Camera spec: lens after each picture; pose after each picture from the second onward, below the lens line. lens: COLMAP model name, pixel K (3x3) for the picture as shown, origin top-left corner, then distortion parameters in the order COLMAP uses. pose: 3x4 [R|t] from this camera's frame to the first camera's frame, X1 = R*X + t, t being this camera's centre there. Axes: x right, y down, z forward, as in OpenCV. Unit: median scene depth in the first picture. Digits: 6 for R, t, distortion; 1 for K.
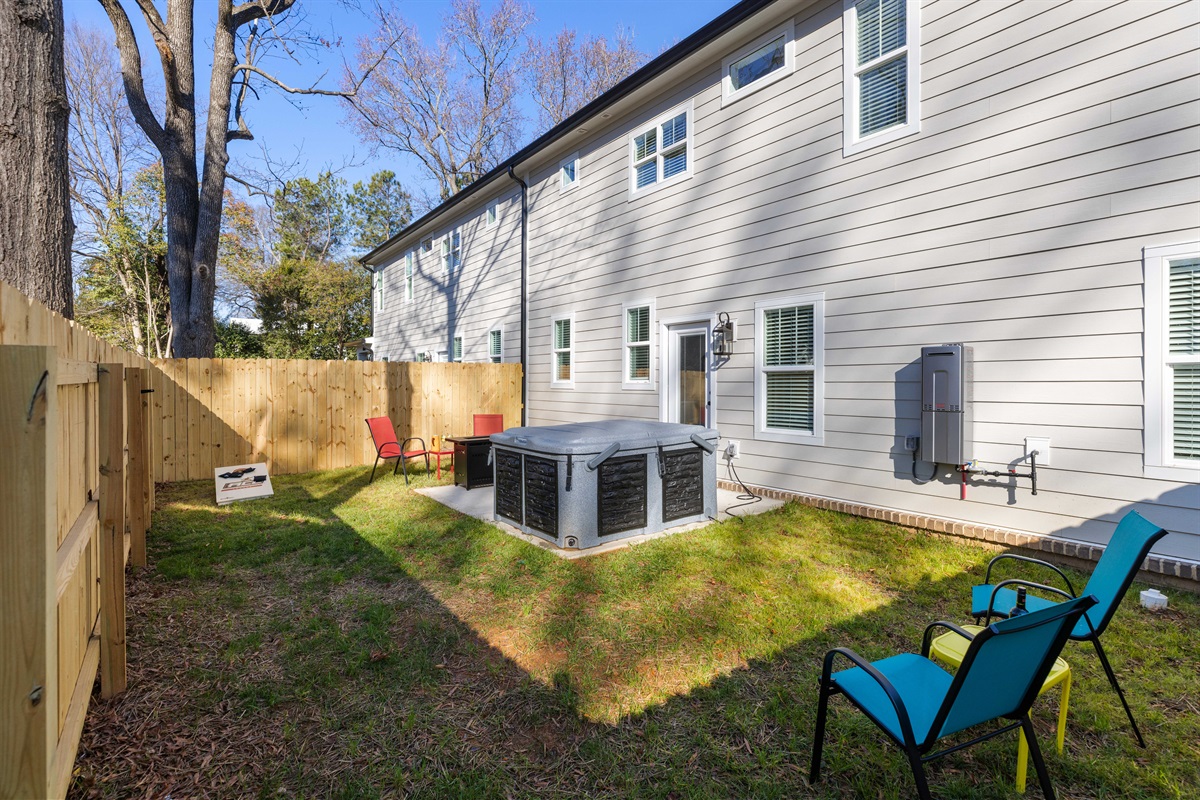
lens RADIAL K [[566.5, 0, 564.4], [0, 566.5, 382.3], [0, 0, 1]] dist [-0.019121, 0.000039]
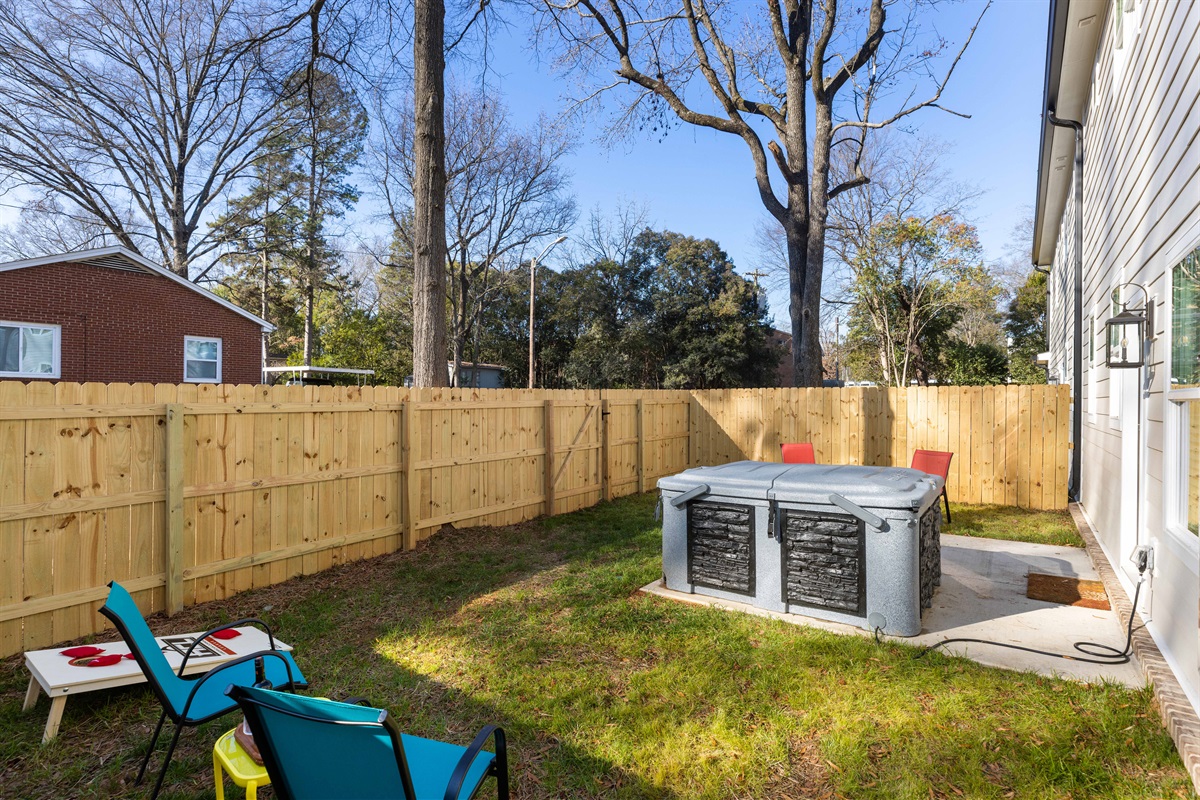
lens RADIAL K [[539.7, 0, 598.2], [0, 539.7, 388.3], [0, 0, 1]] dist [-0.000879, -0.000027]
pose [[0.331843, -0.018653, -0.943150, 0.288148], [-0.007939, 0.999714, -0.022565, -0.007923], [0.943301, 0.014975, 0.331600, 0.192589]]
